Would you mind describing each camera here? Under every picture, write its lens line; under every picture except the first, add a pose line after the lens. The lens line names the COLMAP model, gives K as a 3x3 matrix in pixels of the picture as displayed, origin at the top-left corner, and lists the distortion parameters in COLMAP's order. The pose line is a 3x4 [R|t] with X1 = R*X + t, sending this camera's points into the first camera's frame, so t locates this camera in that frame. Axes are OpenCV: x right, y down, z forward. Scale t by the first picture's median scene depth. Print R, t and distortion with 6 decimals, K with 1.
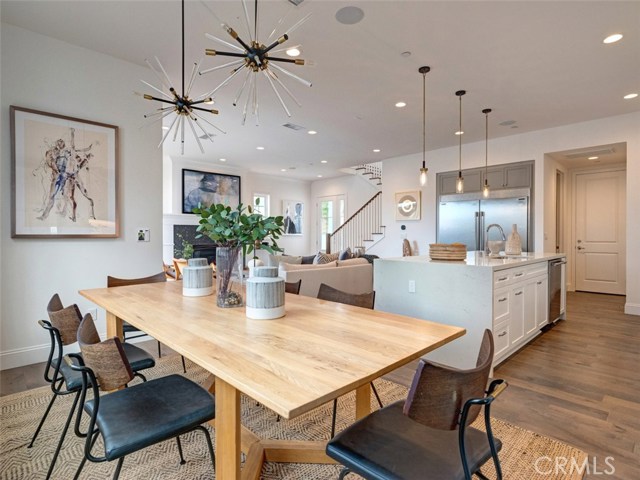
lens RADIAL K [[342.4, 0, 320.5], [0, 342.4, 239.7], [0, 0, 1]] dist [-0.000503, -0.000077]
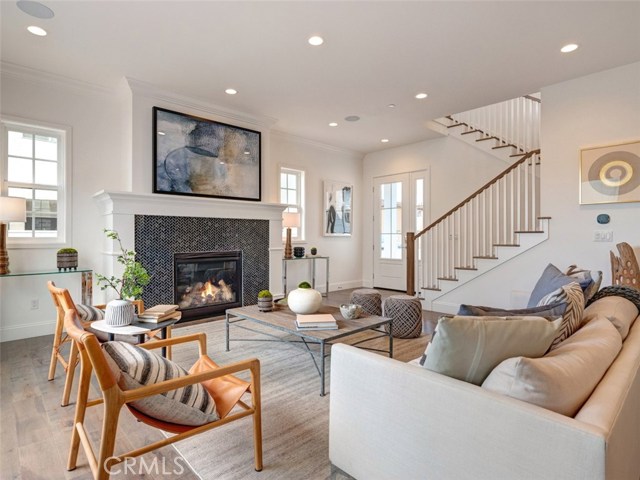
lens RADIAL K [[342.4, 0, 319.5], [0, 342.4, 237.8], [0, 0, 1]] dist [-0.000503, -0.000077]
pose [[0.999621, 0.001984, -0.027453, -0.127646], [-0.002182, 0.999972, -0.007193, -0.005009], [0.027438, 0.007250, 0.999597, 0.458110]]
